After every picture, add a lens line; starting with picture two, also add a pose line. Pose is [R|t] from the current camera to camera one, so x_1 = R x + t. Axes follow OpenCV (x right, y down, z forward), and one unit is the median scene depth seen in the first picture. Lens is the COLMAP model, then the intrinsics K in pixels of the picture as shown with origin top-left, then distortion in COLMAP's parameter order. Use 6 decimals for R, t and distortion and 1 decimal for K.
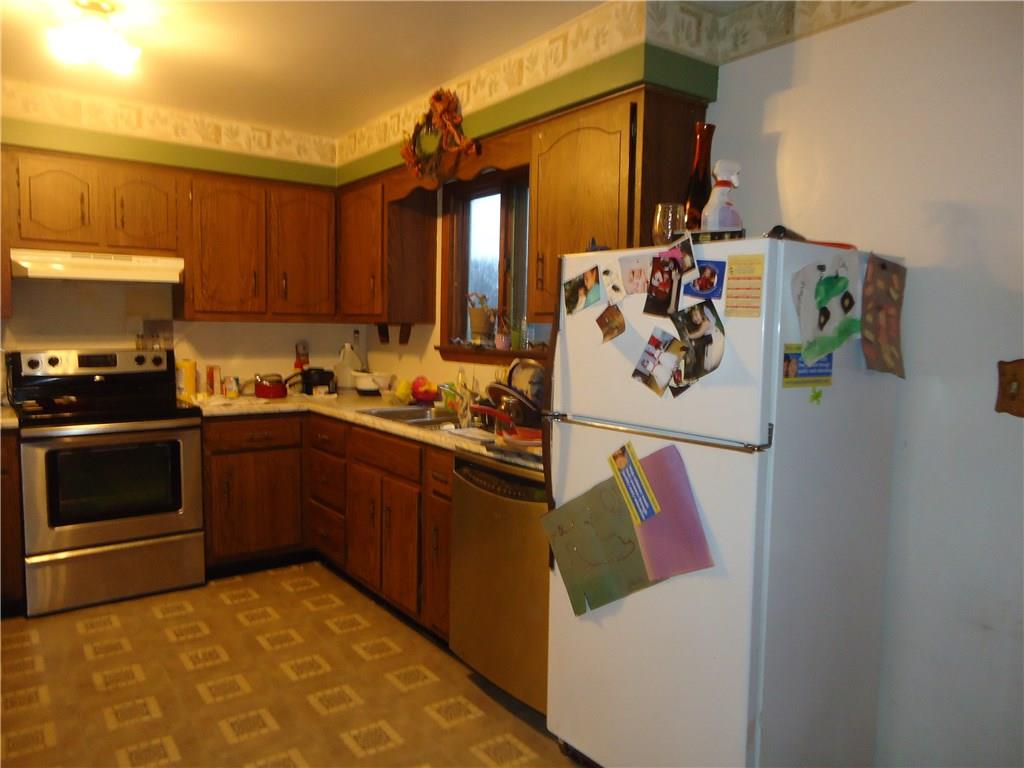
lens RADIAL K [[736.6, 0, 512.0], [0, 736.6, 384.0], [0, 0, 1]] dist [-0.009743, 0.005020]
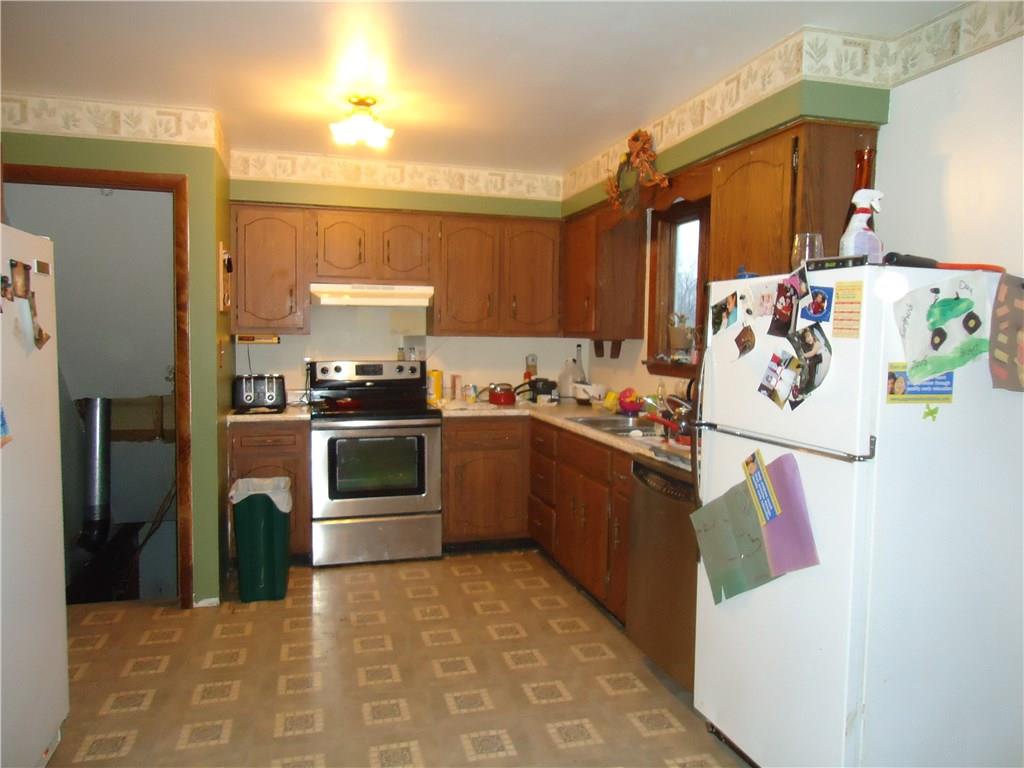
lens RADIAL K [[736.6, 0, 512.0], [0, 736.6, 384.0], [0, 0, 1]] dist [-0.009743, 0.005020]
pose [[0.936953, 0.019102, -0.348933, 0.141238], [-0.024901, 0.999616, -0.012141, 0.001734], [0.348567, 0.020064, 0.937069, -0.122415]]
